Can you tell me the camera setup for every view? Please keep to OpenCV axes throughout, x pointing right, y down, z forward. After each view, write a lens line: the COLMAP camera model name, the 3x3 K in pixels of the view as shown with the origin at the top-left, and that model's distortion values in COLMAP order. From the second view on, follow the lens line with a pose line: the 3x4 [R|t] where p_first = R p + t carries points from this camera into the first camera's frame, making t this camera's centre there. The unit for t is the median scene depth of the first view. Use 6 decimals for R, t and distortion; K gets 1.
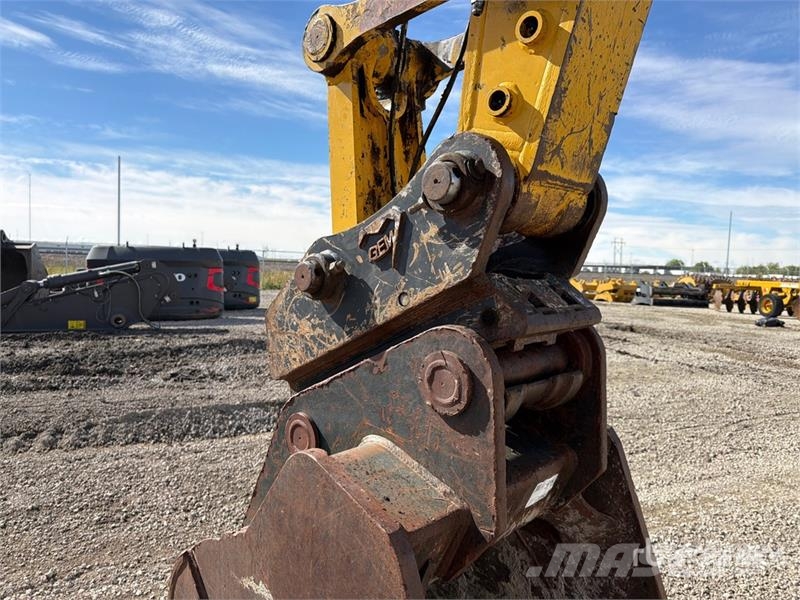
lens RADIAL K [[561.1, 0, 397.0], [0, 561.1, 297.3], [0, 0, 1]] dist [0.080606, -0.106280]
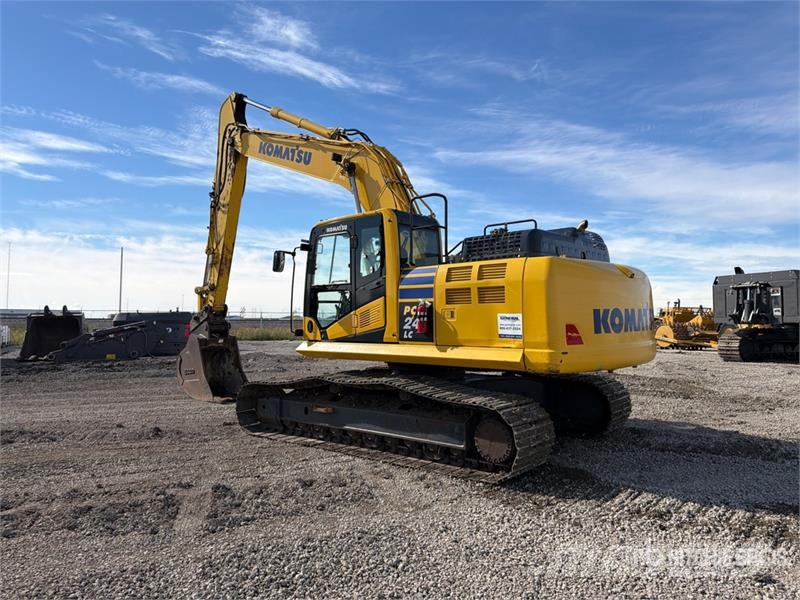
lens RADIAL K [[551.9, 0, 411.5], [0, 551.9, 302.4], [0, 0, 1]] dist [0.077020, -0.136542]
pose [[0.997977, -0.023236, 0.059182, 0.173031], [0.028524, 0.995521, -0.090130, 0.038653], [-0.056822, 0.091636, 0.994170, -0.500032]]
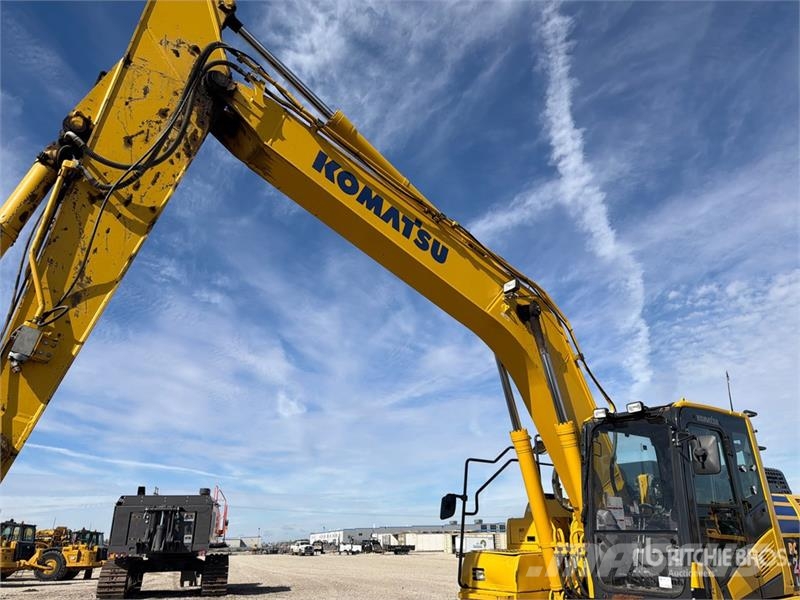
lens RADIAL K [[559.2, 0, 401.5], [0, 559.2, 305.5], [0, 0, 1]] dist [0.066621, -0.071345]
pose [[0.148239, 0.349321, 0.925203, -0.111974], [0.072134, 0.929228, -0.362398, -0.006238], [-0.986317, 0.120460, 0.112550, -0.068780]]
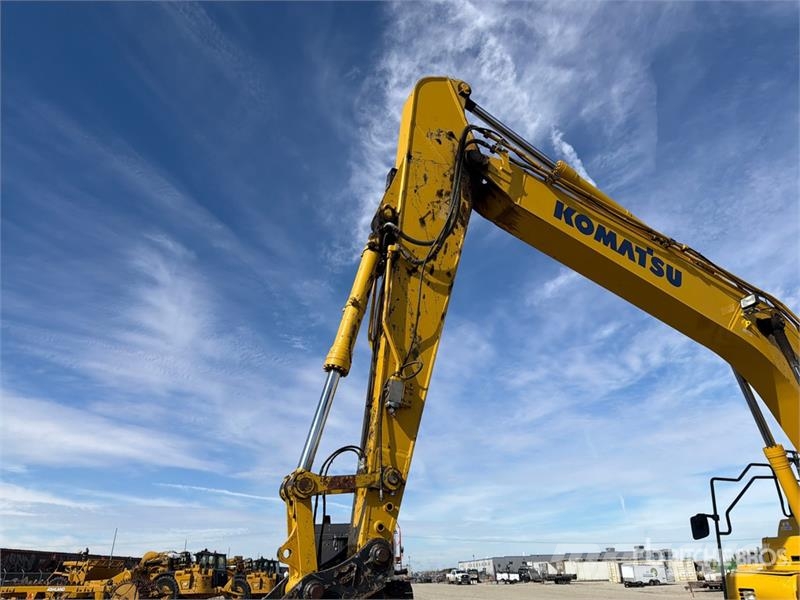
lens RADIAL K [[561.1, 0, 397.0], [0, 561.1, 297.3], [0, 0, 1]] dist [0.080606, -0.106280]
pose [[0.382681, 0.368583, 0.847173, -0.155589], [0.077839, 0.900849, -0.427097, -0.006773], [-0.920596, 0.229385, 0.316048, -0.022065]]
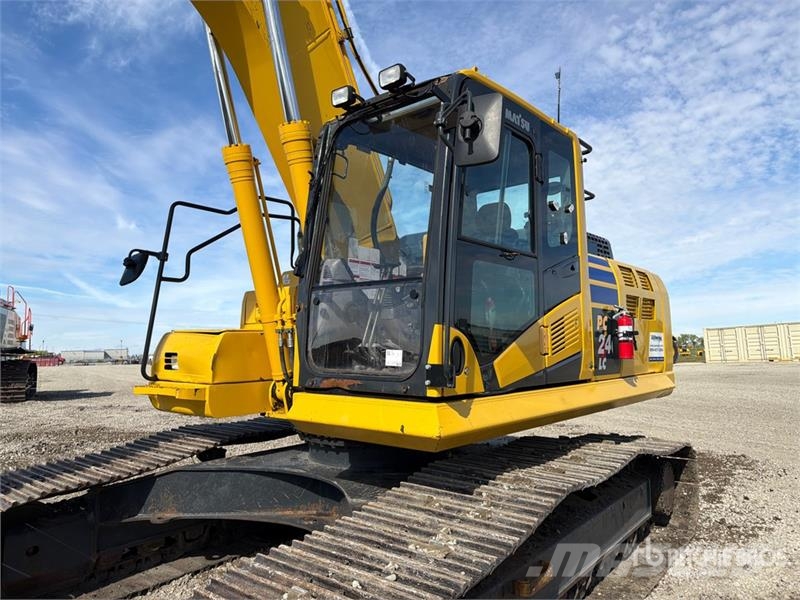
lens RADIAL K [[551.9, 0, 411.5], [0, 551.9, 302.4], [0, 0, 1]] dist [0.077020, -0.136542]
pose [[-0.066759, 0.061084, 0.995898, 0.011701], [0.067920, 0.996087, -0.056543, 0.015205], [-0.995455, 0.063866, -0.070646, -0.126443]]
